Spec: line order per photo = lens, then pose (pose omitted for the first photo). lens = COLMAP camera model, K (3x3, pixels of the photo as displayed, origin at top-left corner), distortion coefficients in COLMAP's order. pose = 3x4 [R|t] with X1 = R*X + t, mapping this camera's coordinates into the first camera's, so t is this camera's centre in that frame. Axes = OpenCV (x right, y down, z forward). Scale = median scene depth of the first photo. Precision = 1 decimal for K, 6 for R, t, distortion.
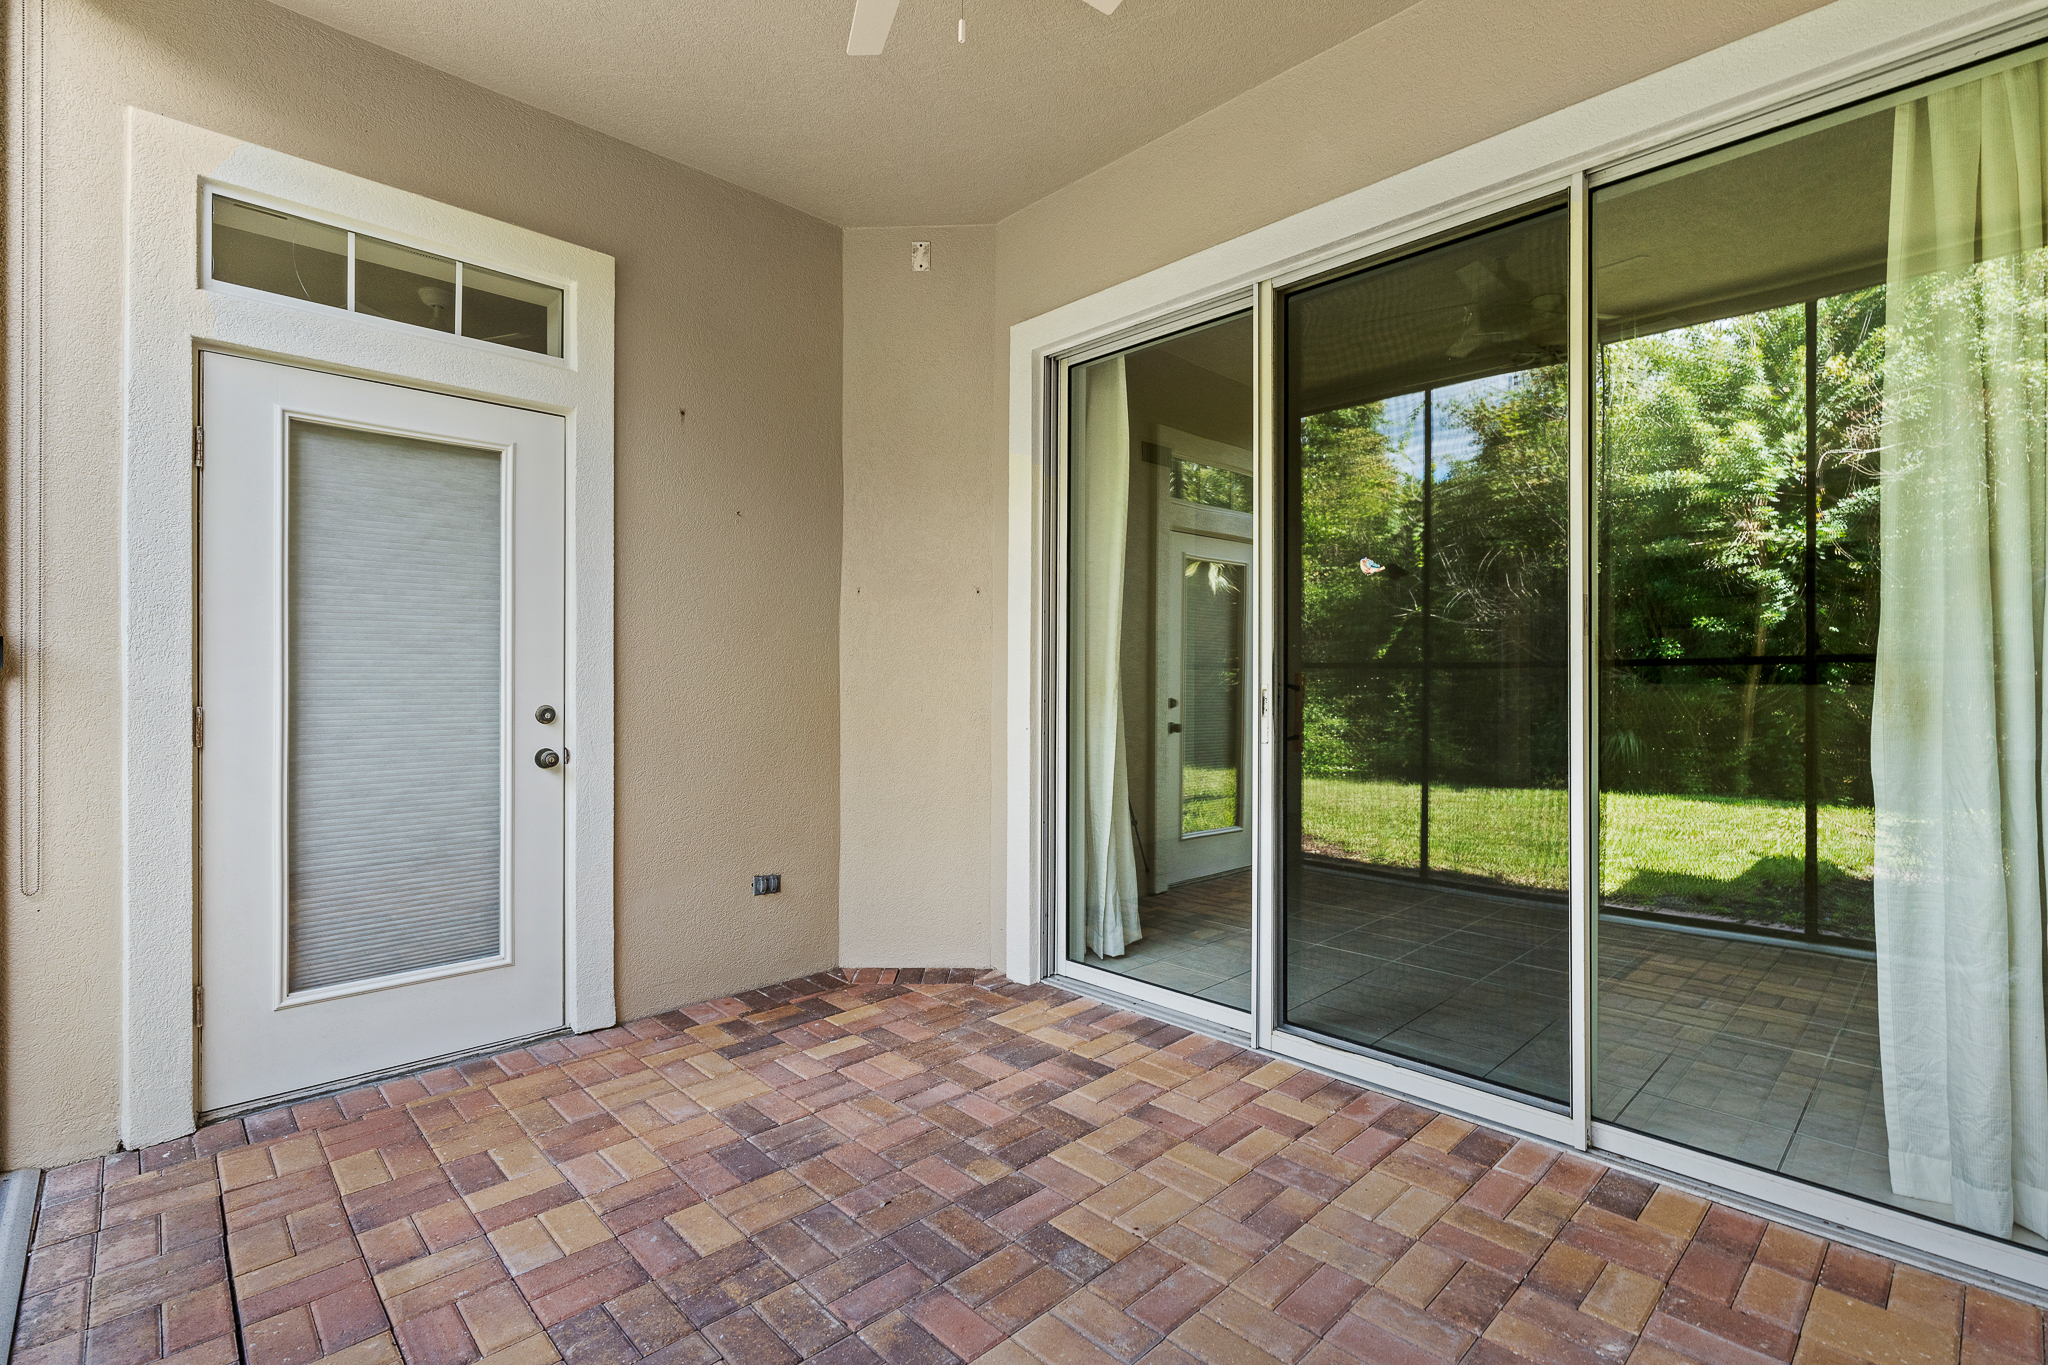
lens RADIAL K [[931.2, 0, 1017.9], [0, 931.2, 681.3], [0, 0, 1]] dist [-0.006549, 0.003241]
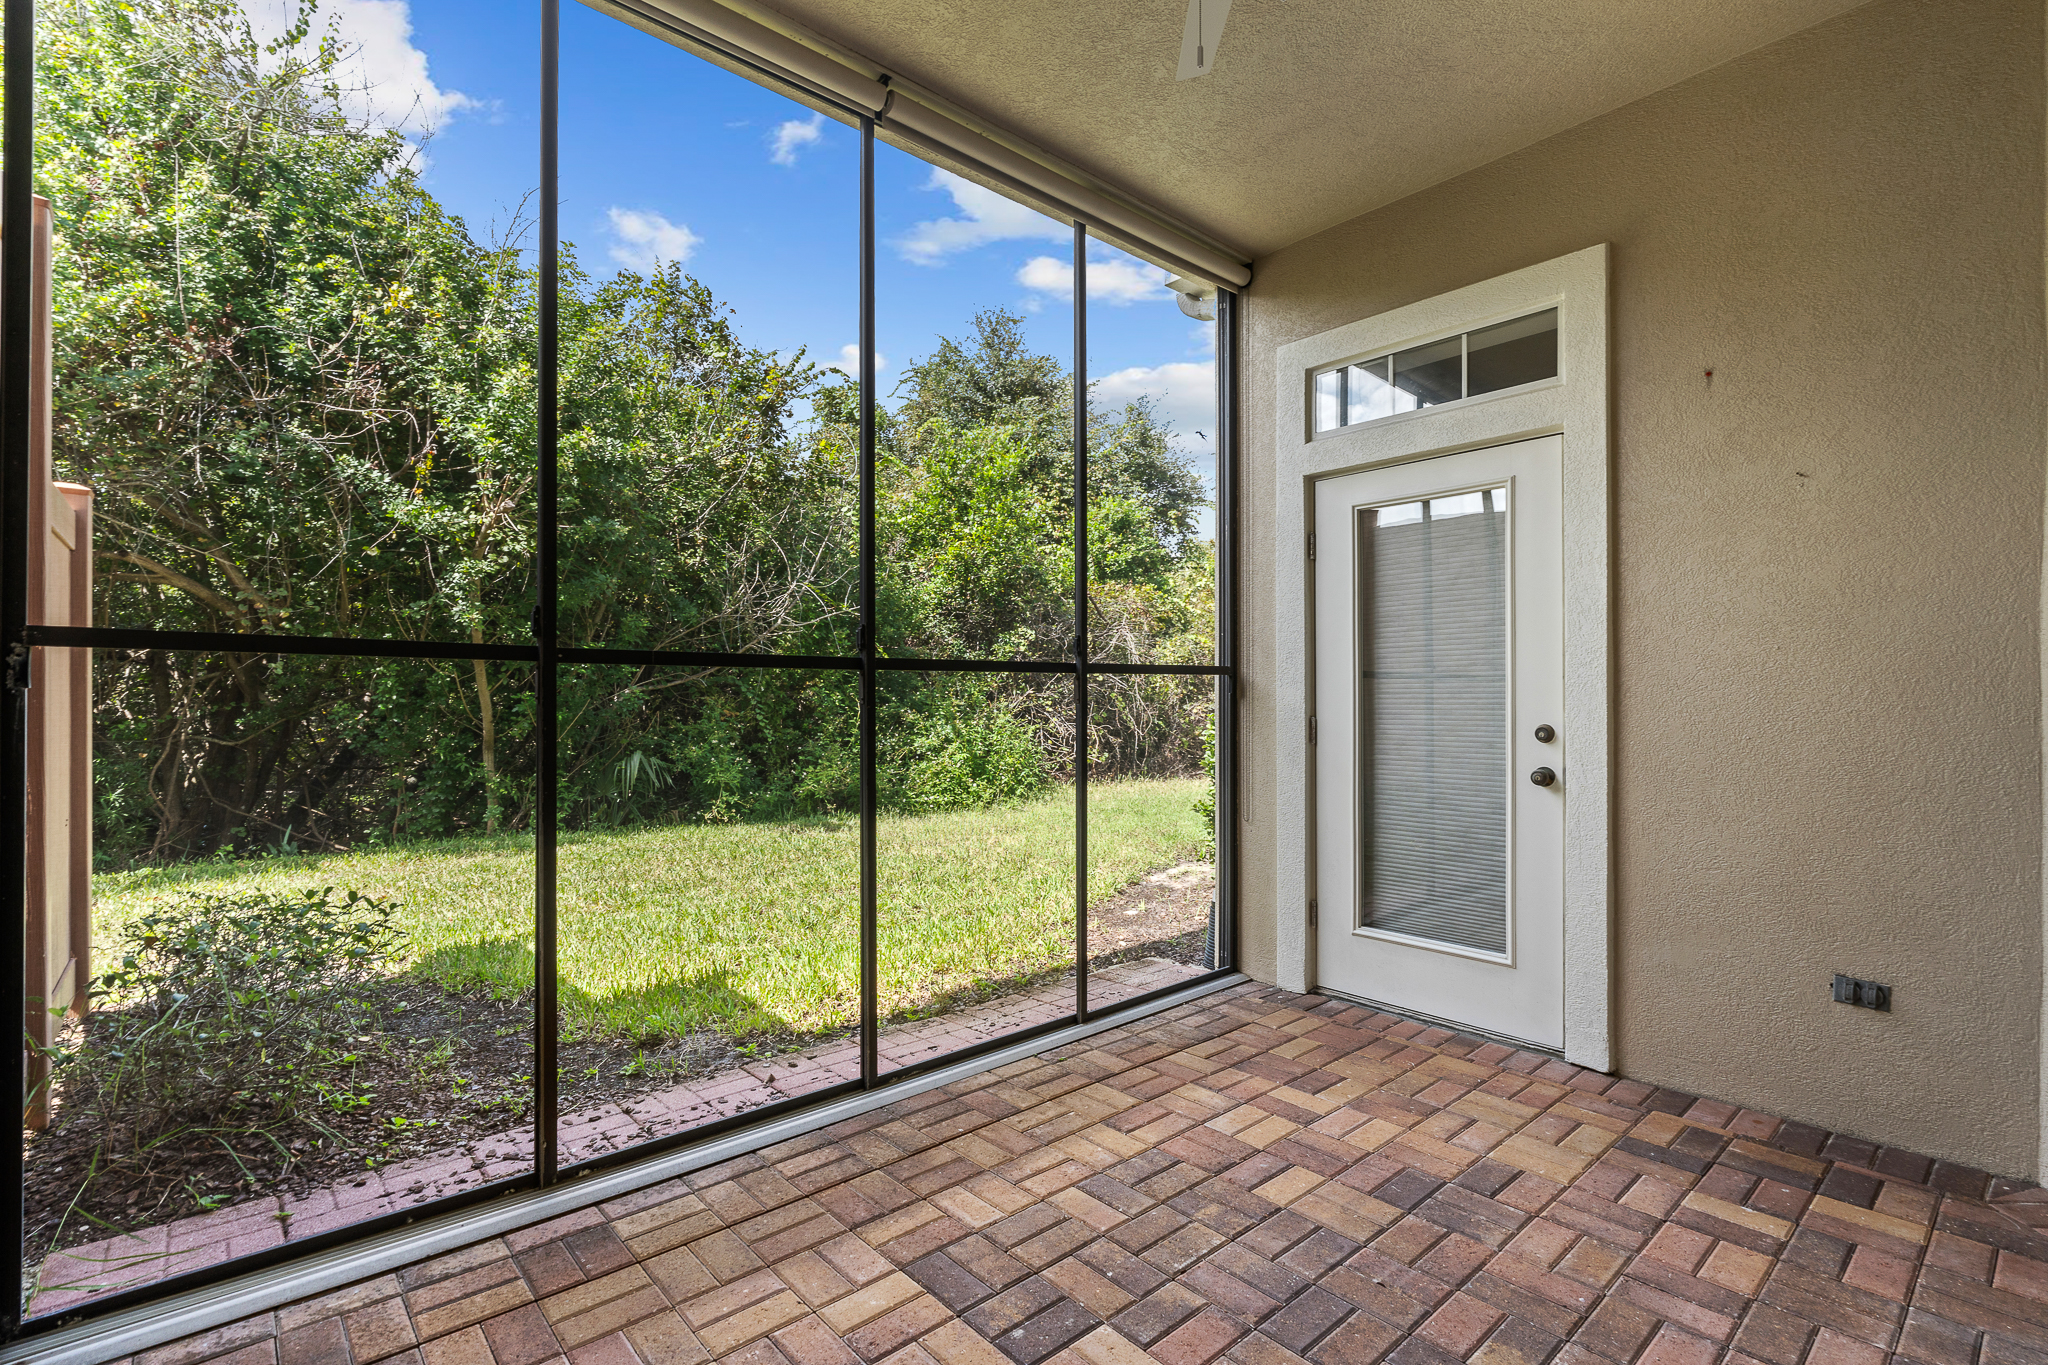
lens RADIAL K [[931.2, 0, 1042.1], [0, 931.2, 696.7], [0, 0, 1]] dist [-0.006549, 0.003241]
pose [[-0.027263, -0.003104, -0.999623, 0.563294], [-0.002559, 0.999992, -0.003035, 0.000147], [0.999625, 0.002475, -0.027270, 0.515716]]
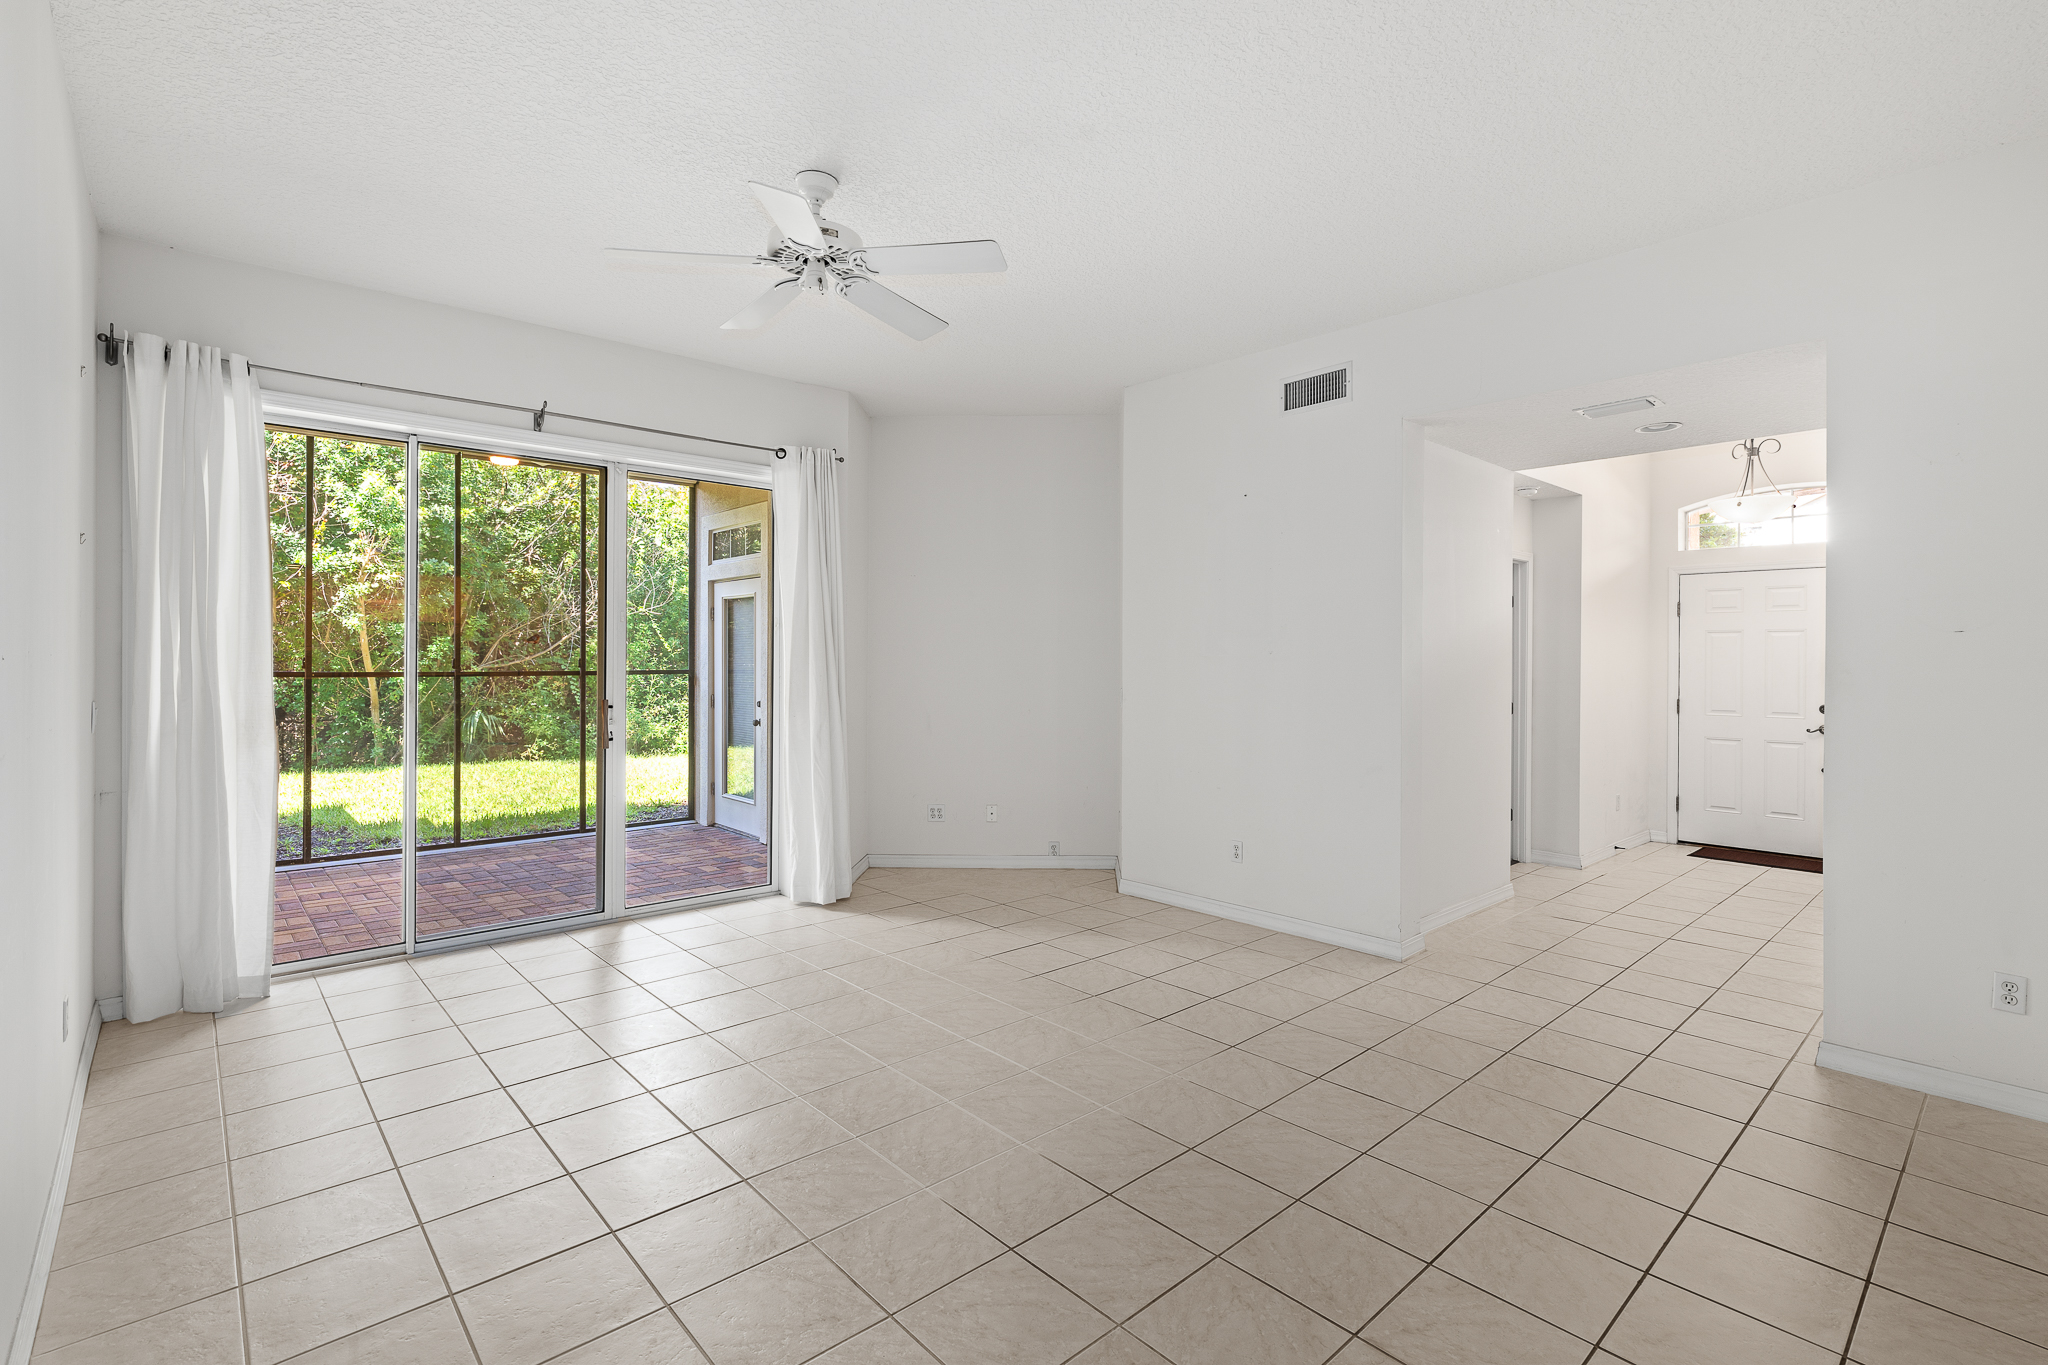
lens RADIAL K [[931.2, 0, 1028.5], [0, 931.2, 664.3], [0, 0, 1]] dist [-0.006549, 0.003241]
pose [[-0.017263, -0.001444, -0.999850, 1.980733], [-0.011289, 0.999935, -0.001249, -0.074183], [0.999787, 0.011266, -0.017278, 1.844894]]
